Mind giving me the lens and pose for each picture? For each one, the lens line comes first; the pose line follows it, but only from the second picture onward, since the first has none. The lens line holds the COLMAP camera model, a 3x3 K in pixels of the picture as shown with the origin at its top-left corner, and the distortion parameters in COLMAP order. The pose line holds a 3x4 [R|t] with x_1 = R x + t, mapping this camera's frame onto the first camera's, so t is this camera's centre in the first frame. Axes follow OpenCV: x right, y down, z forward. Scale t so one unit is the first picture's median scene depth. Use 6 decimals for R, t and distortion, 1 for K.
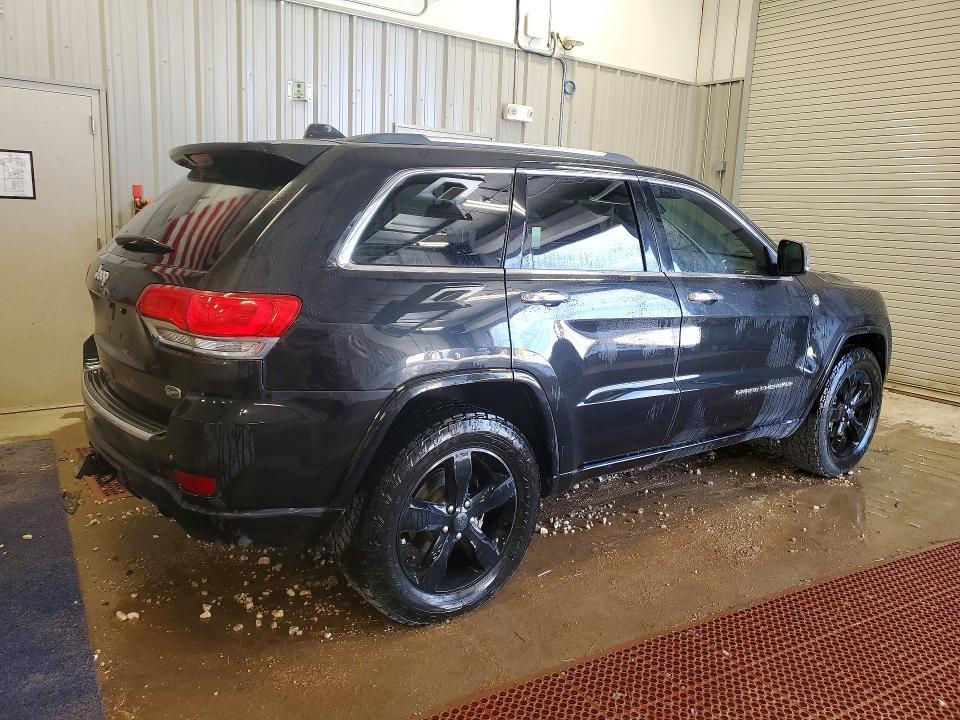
lens RADIAL K [[744.2, 0, 480.0], [0, 744.2, 360.0], [0, 0, 1]] dist [-0.007248, -0.009960]
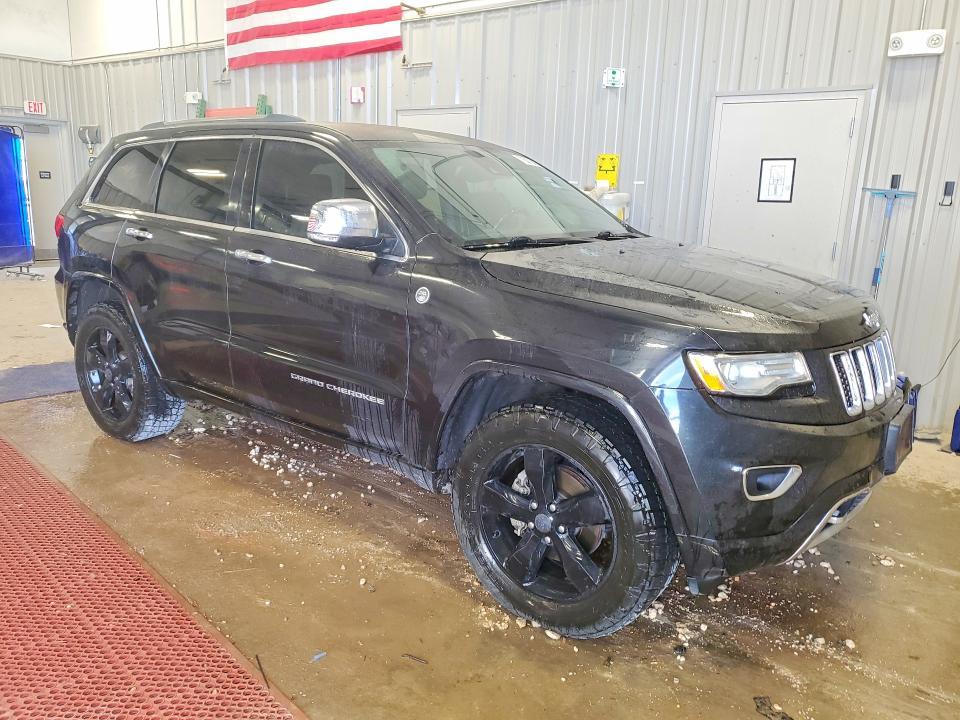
lens RADIAL K [[744.2, 0, 480.0], [0, 744.2, 360.0], [0, 0, 1]] dist [-0.007248, -0.009960]
pose [[0.269467, 0.191841, -0.943708, 1.035319], [-0.217429, 0.966772, 0.134445, -0.114339], [0.938143, 0.168961, 0.302225, 0.803514]]
